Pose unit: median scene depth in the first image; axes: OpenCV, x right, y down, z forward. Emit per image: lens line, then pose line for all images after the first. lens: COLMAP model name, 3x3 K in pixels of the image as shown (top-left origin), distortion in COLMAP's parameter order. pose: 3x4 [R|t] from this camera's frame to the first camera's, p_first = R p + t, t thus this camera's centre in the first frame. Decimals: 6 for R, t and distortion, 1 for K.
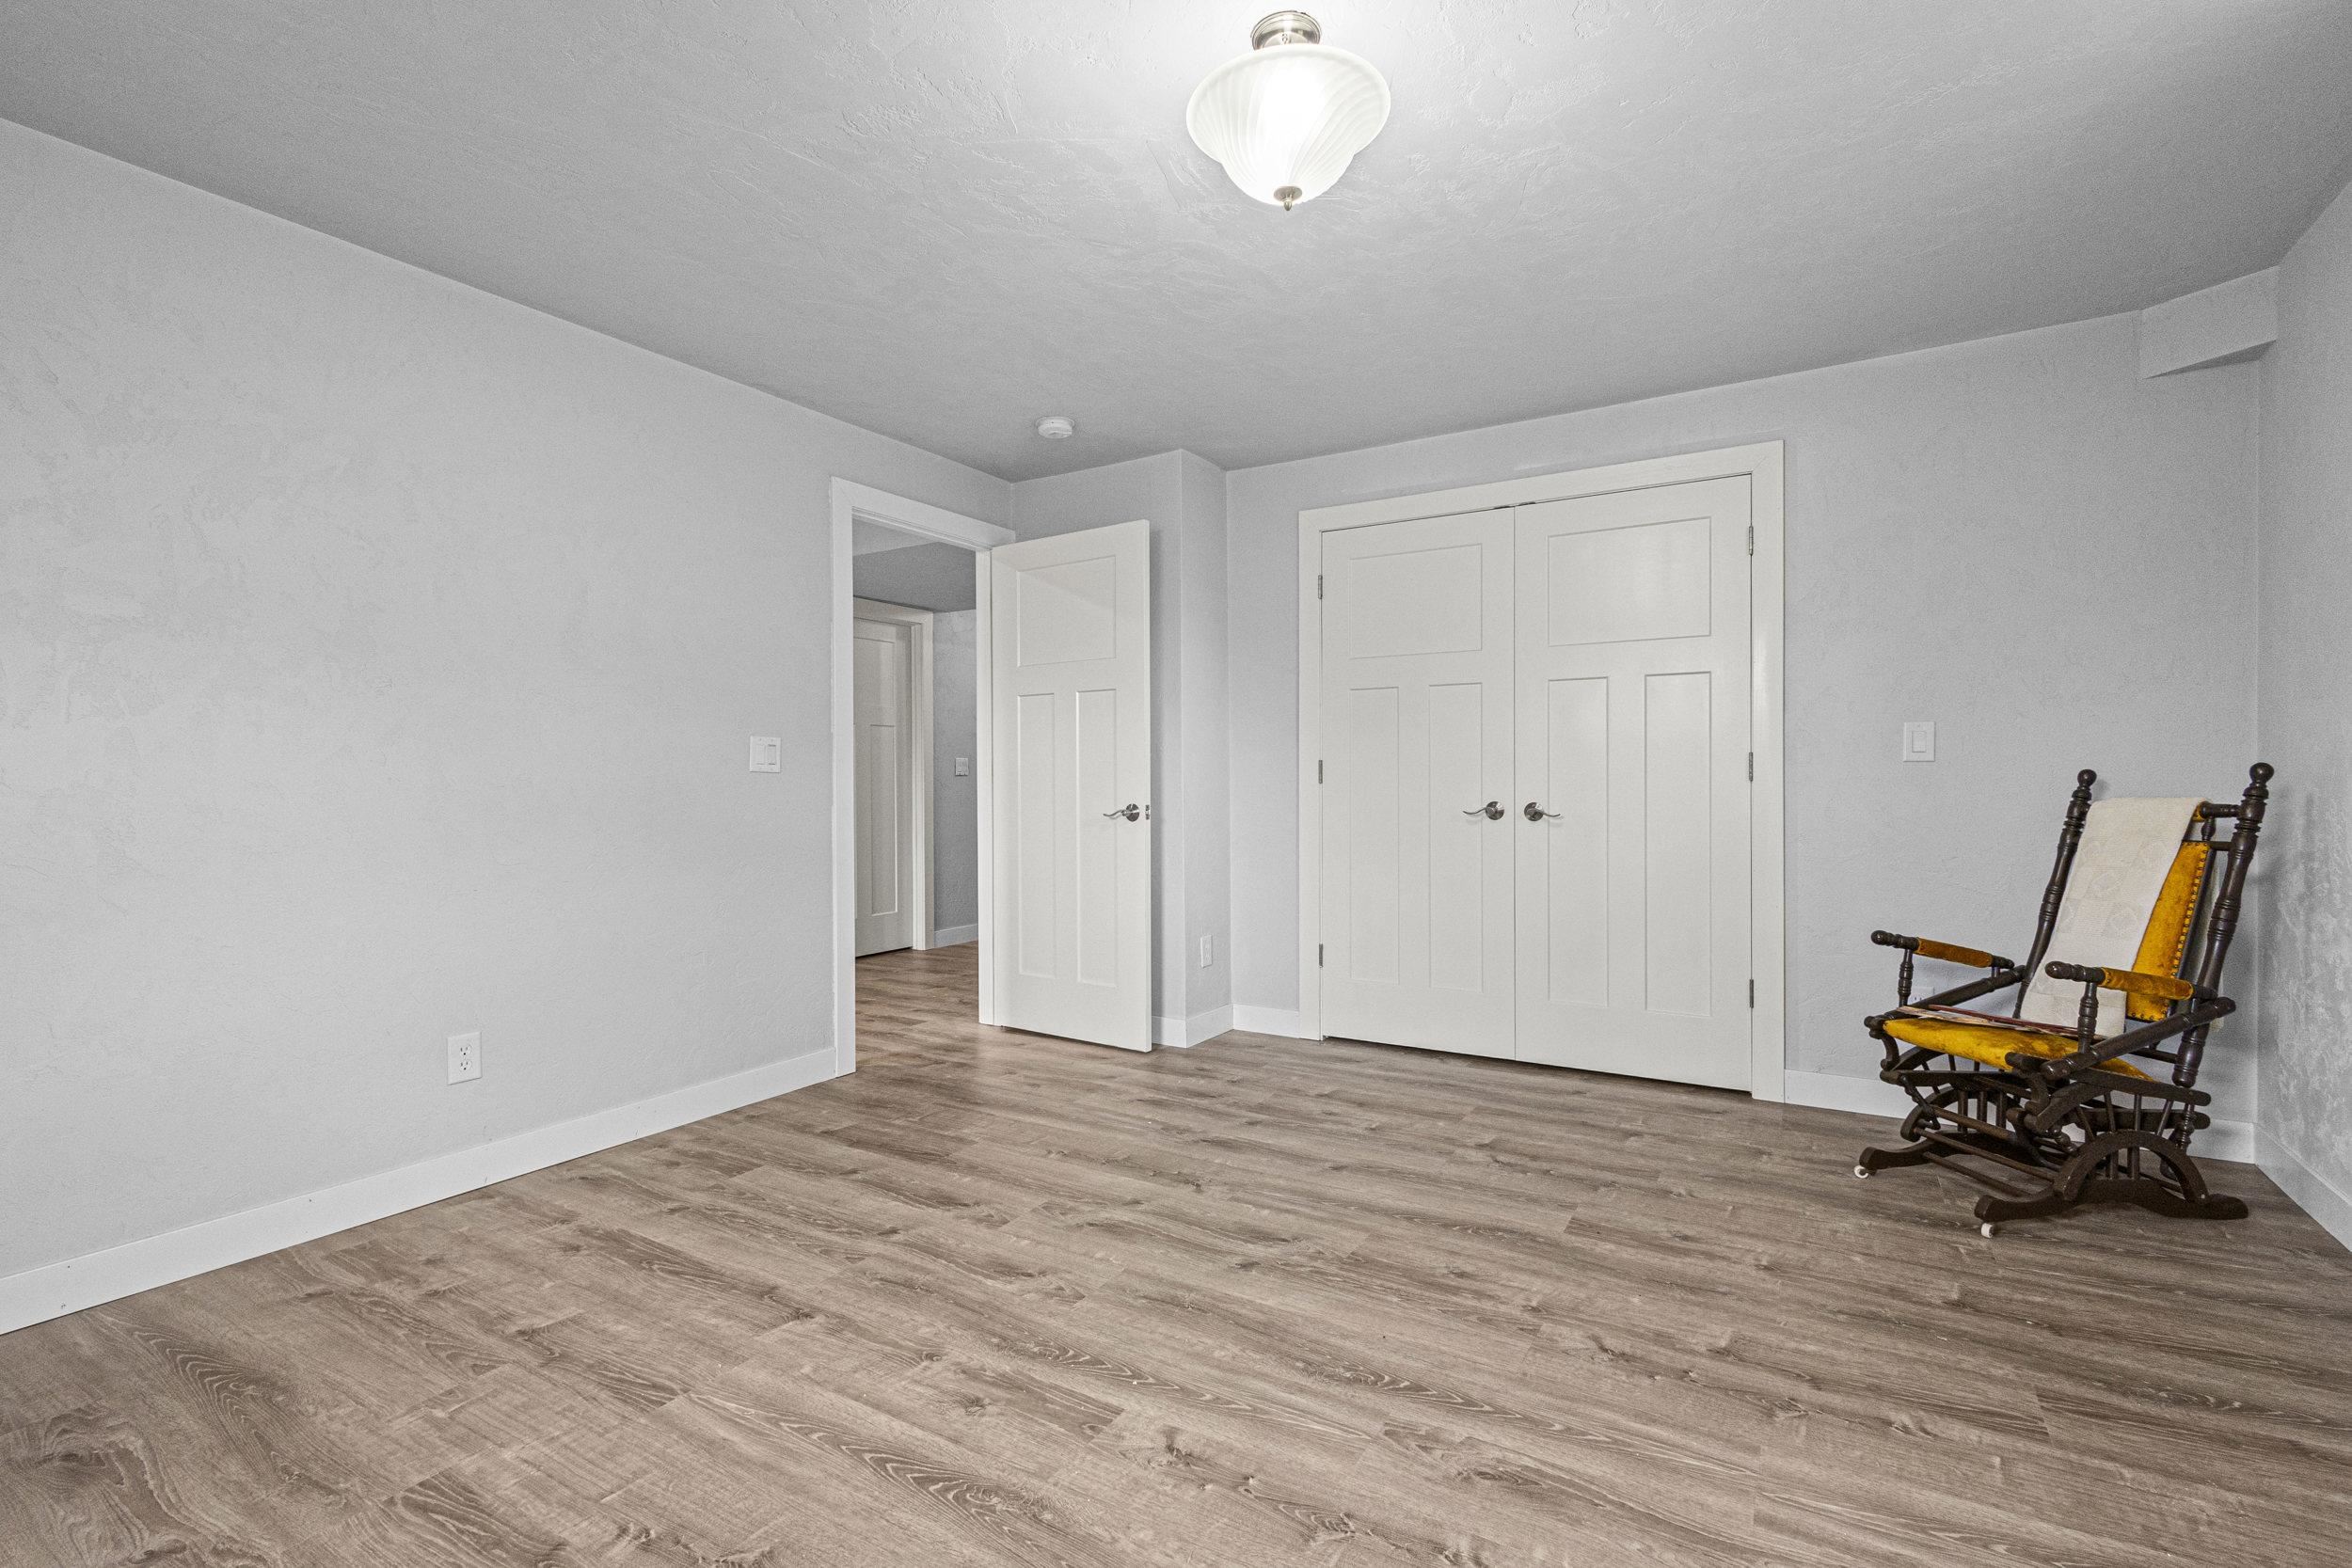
lens RADIAL K [[1086.4, 0, 1173.0], [0, 1086.4, 782.2], [0, 0, 1]] dist [0.007668, -0.002424]
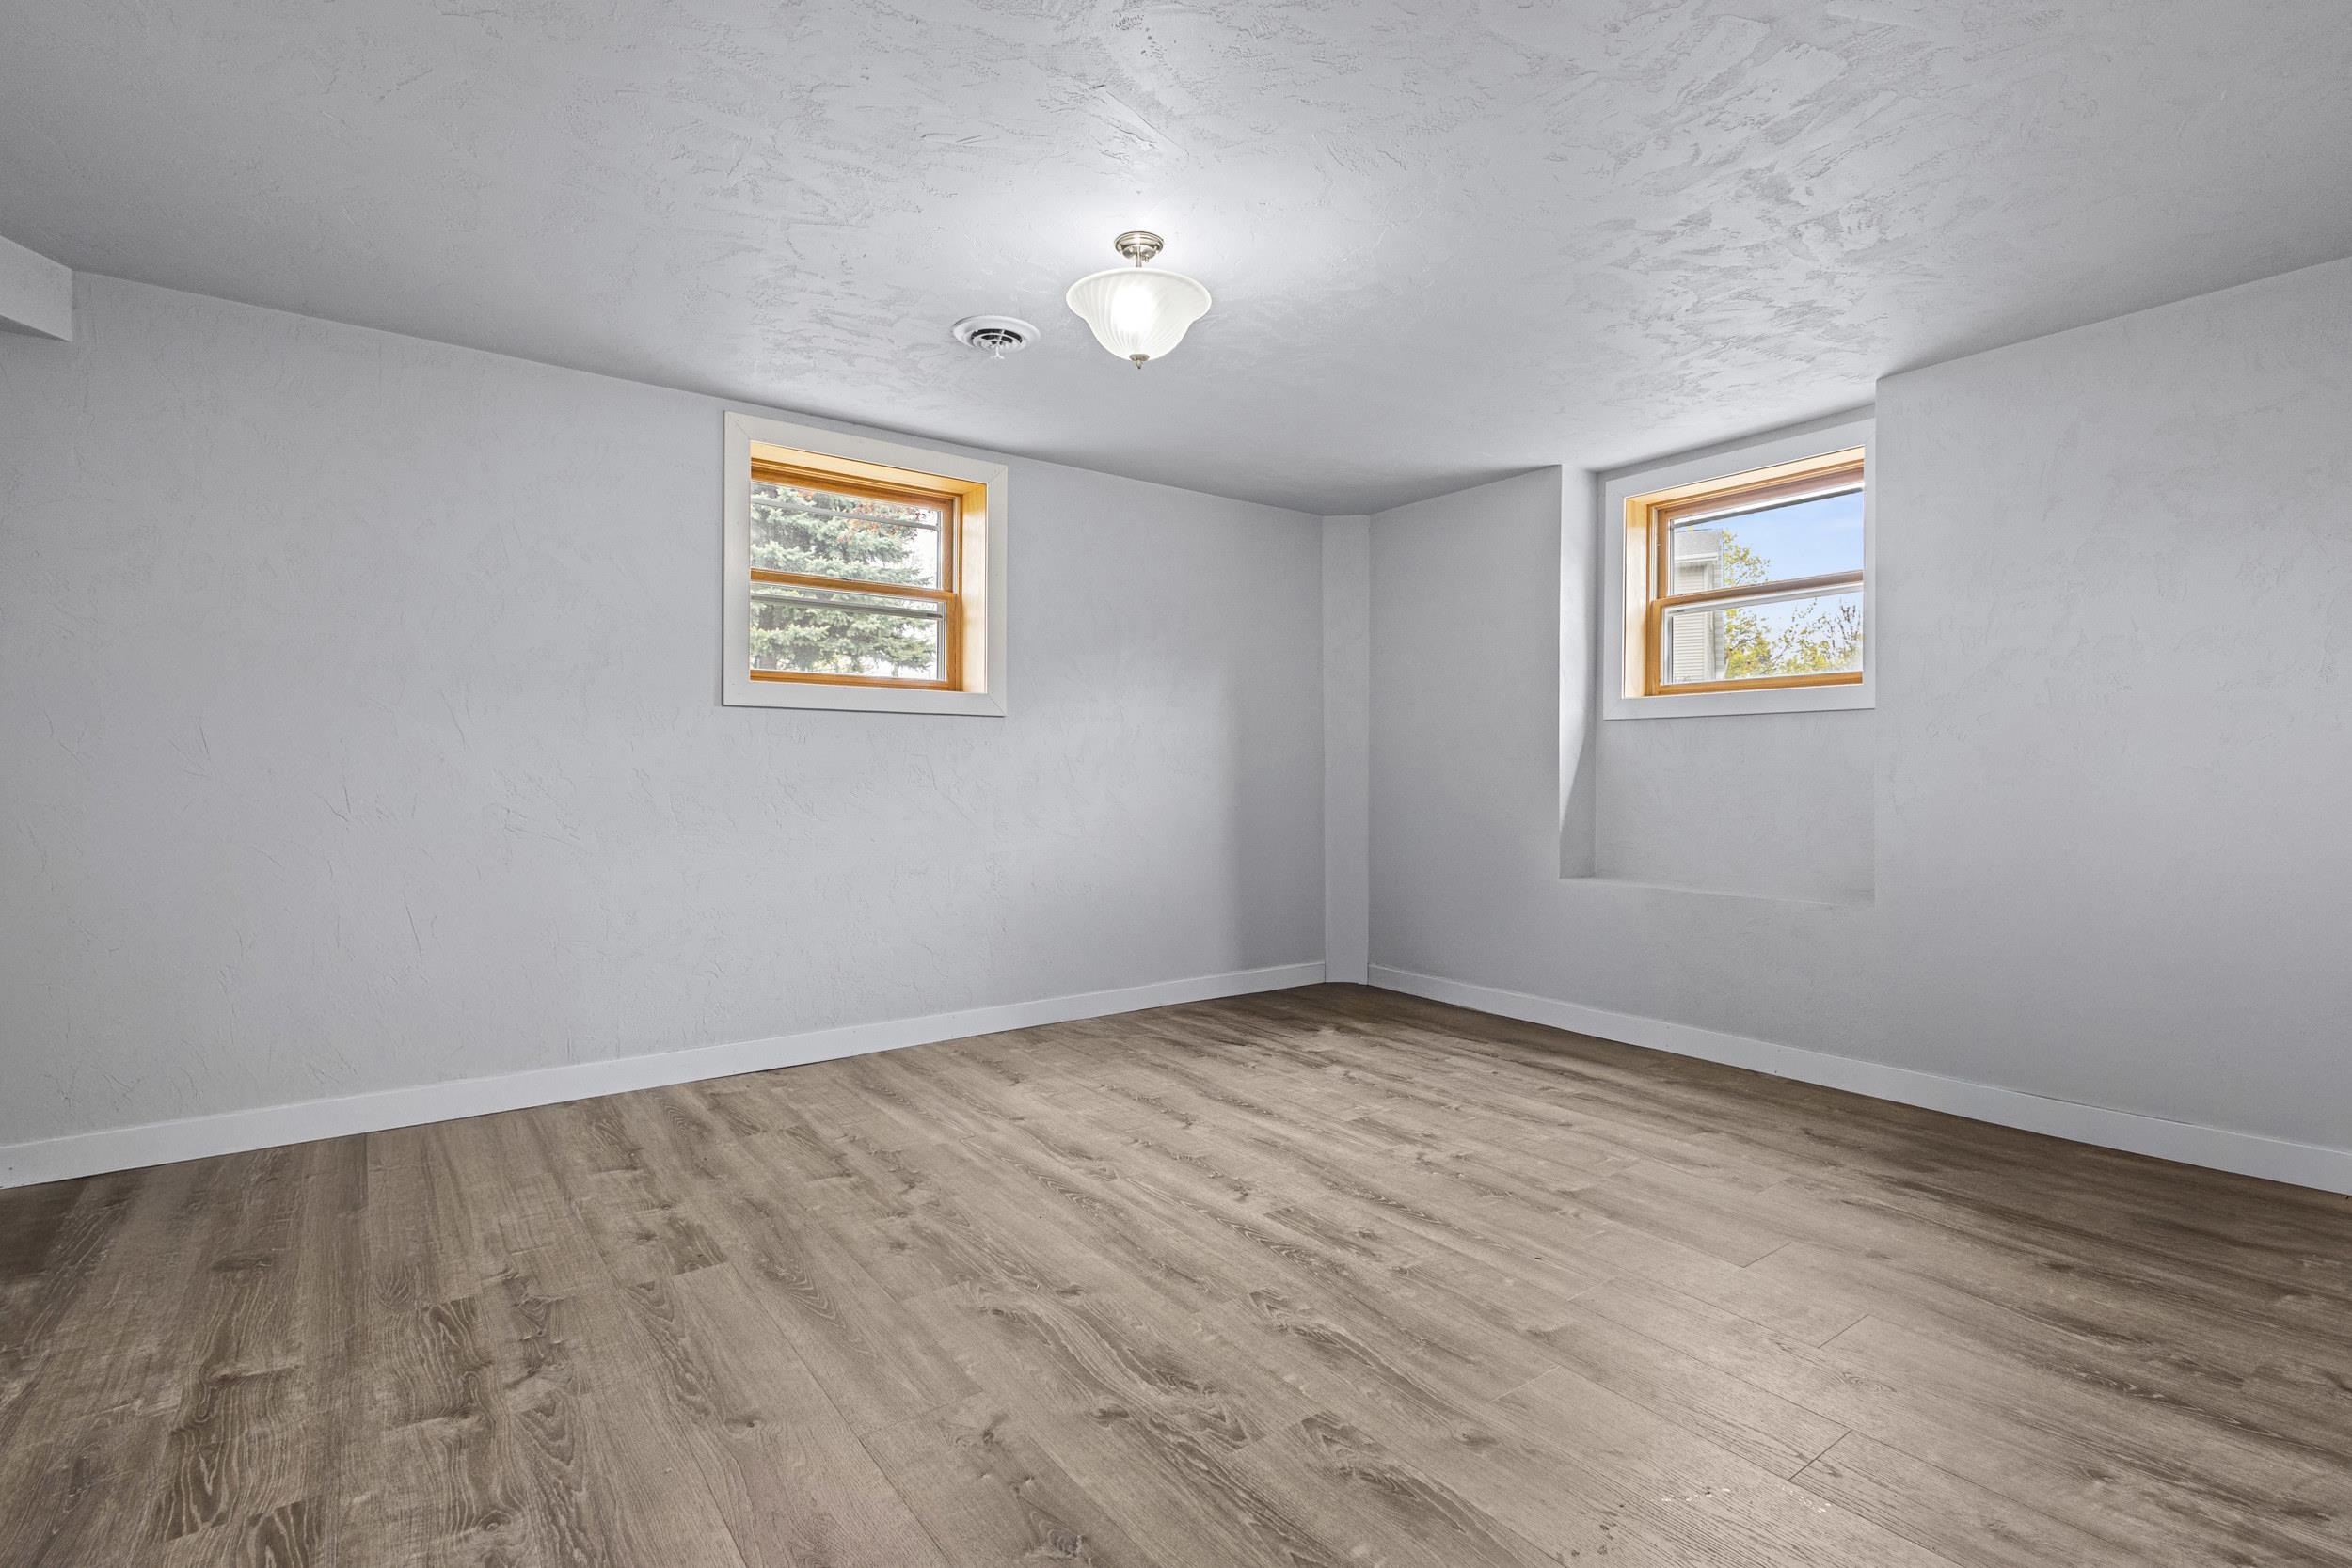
lens RADIAL K [[1086.4, 0, 1177.1], [0, 1086.4, 782.6], [0, 0, 1]] dist [0.007668, -0.002424]
pose [[-0.927759, 0.001038, 0.373178, -0.408204], [0.003650, 0.999974, 0.006292, 0.000635], [-0.373161, 0.007200, -0.927739, 2.035126]]
